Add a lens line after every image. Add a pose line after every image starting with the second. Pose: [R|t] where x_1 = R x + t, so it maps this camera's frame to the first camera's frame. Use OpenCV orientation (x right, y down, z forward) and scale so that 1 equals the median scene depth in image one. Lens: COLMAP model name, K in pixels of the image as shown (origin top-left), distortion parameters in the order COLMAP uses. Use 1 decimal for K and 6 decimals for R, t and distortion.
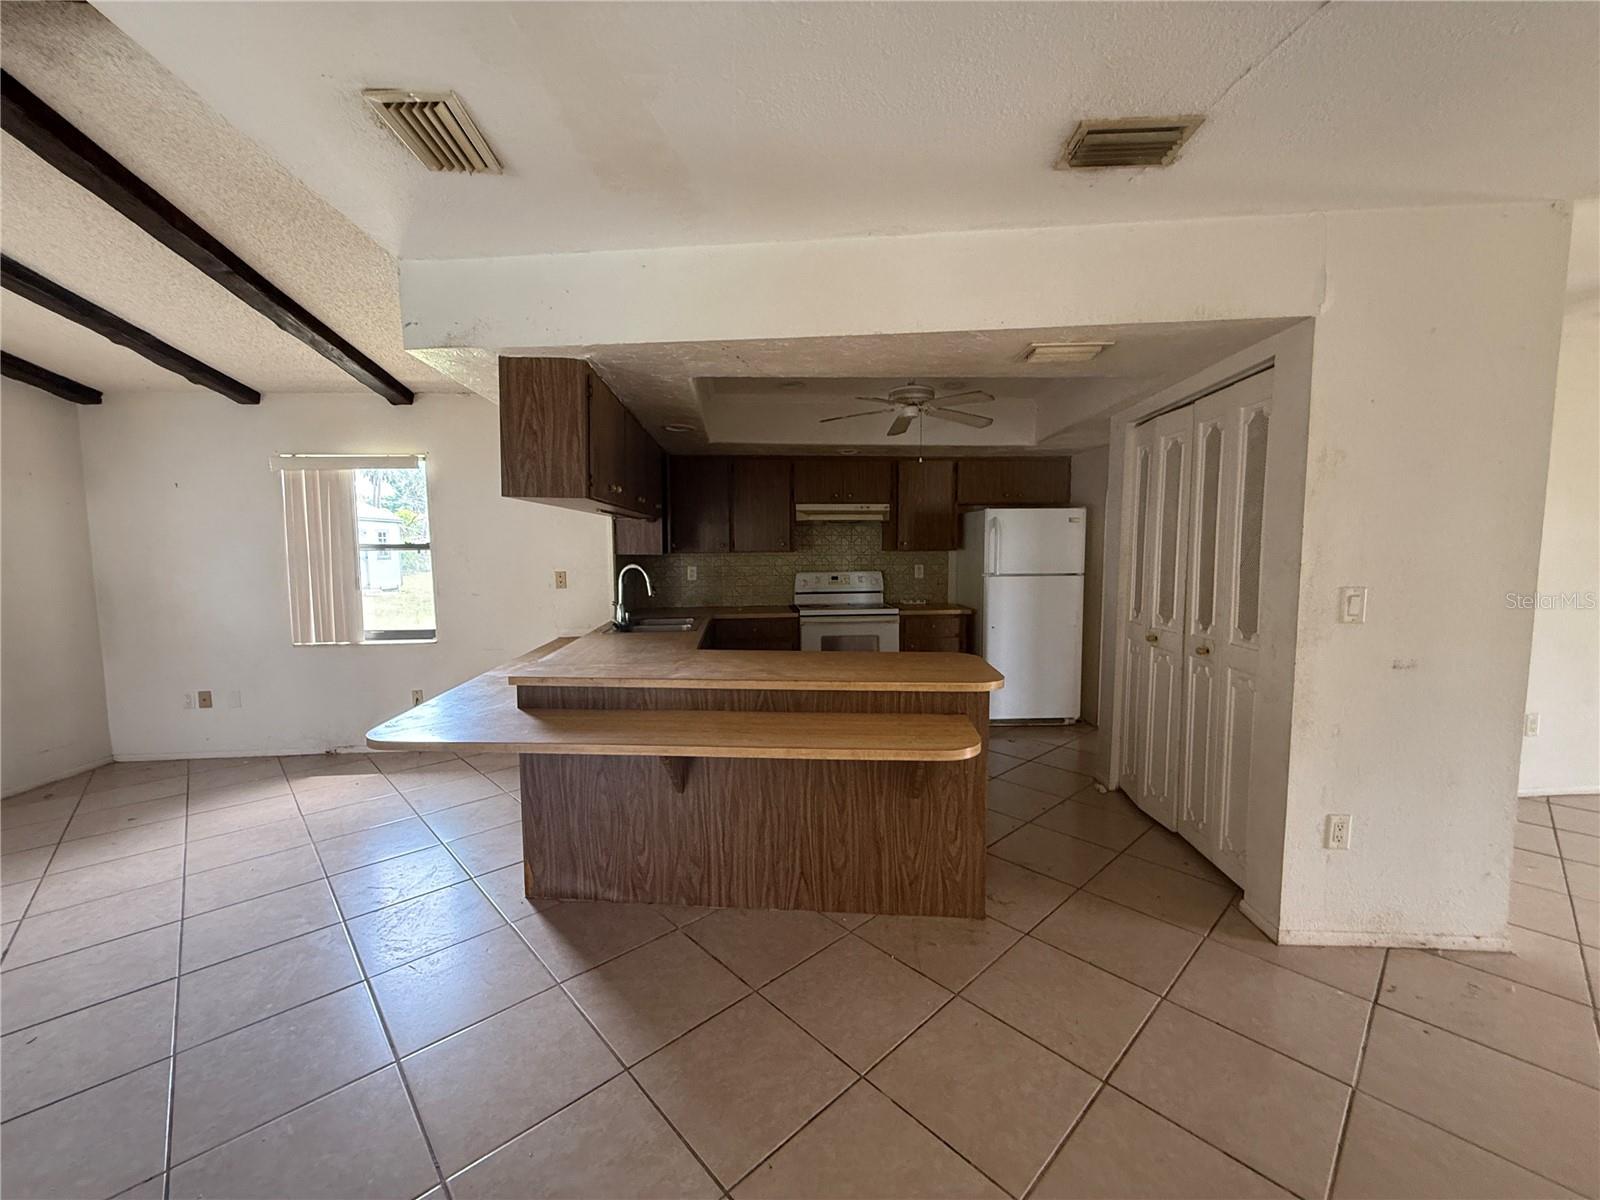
lens RADIAL K [[640.2, 0, 795.9], [0, 640.2, 599.5], [0, 0, 1]] dist [-0.000931, 0.000334]
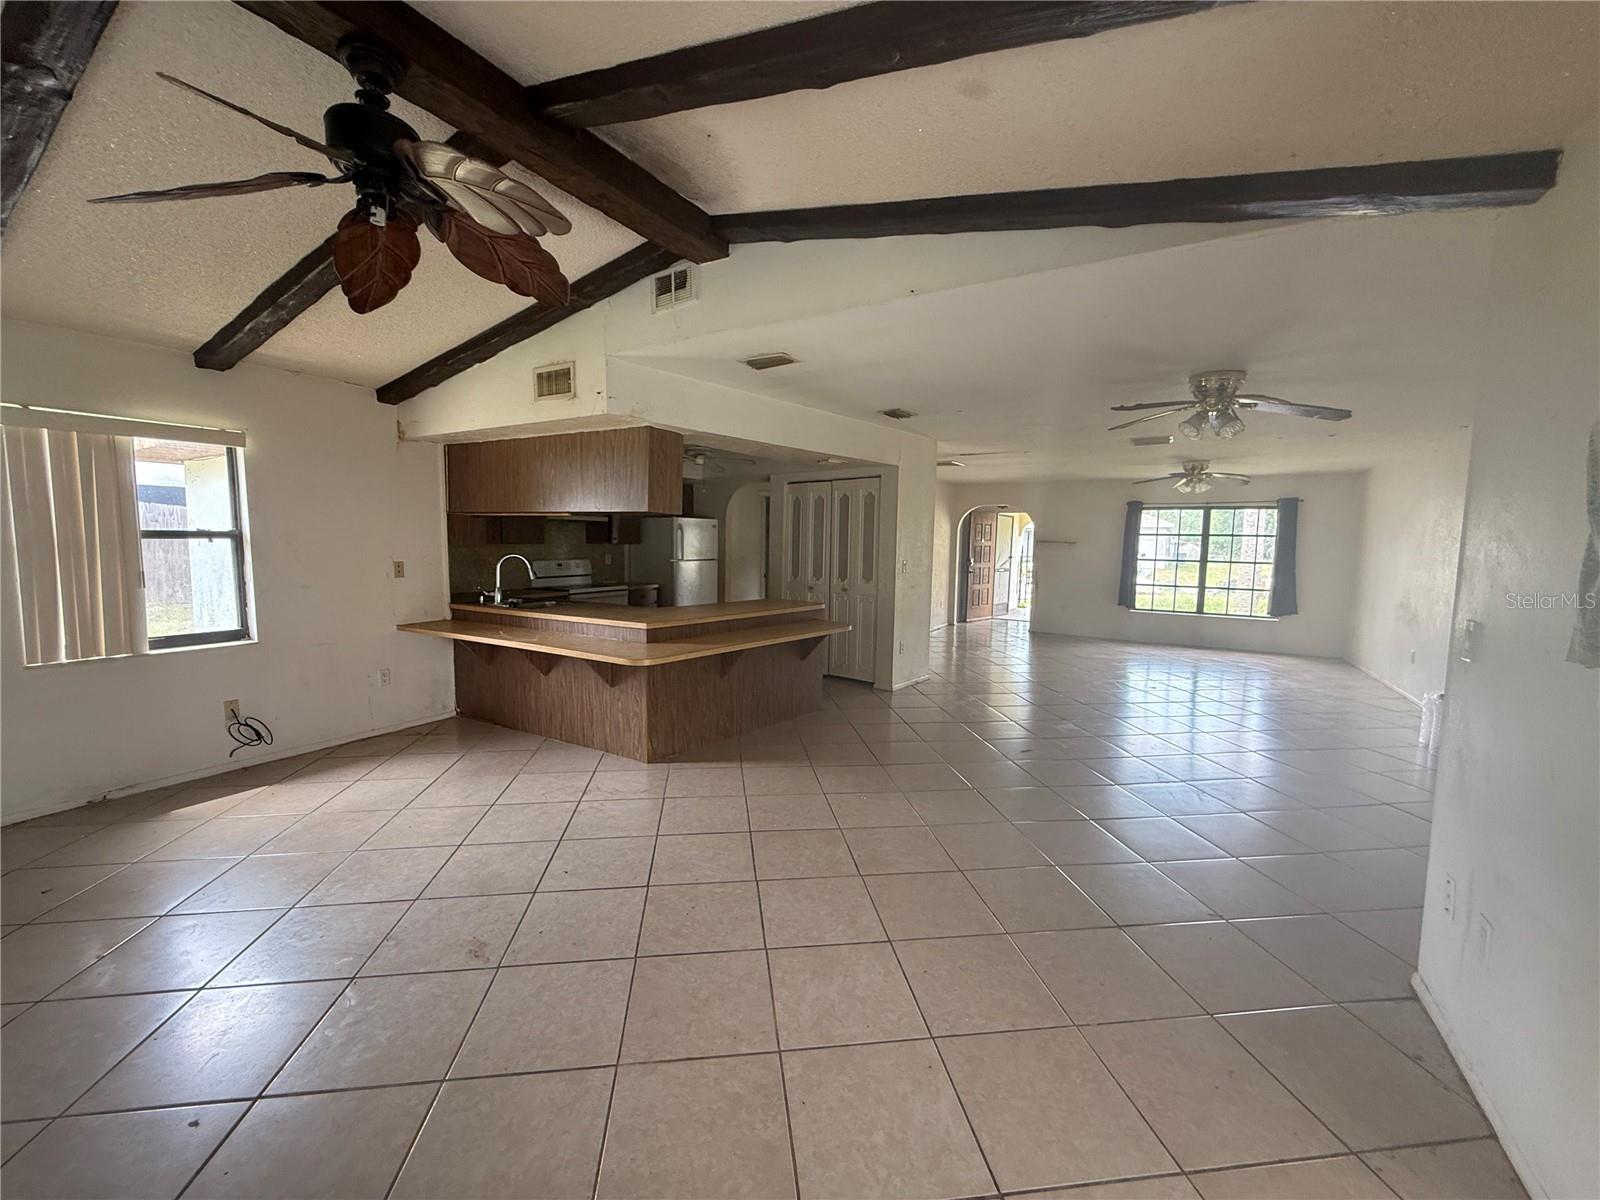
lens RADIAL K [[640.2, 0, 795.9], [0, 640.2, 599.5], [0, 0, 1]] dist [-0.000931, 0.000334]
pose [[0.579423, -0.061059, 0.812737, -1.001737], [0.048932, 0.997997, 0.040092, 0.009461], [-0.813557, 0.016539, 0.581250, -0.156018]]
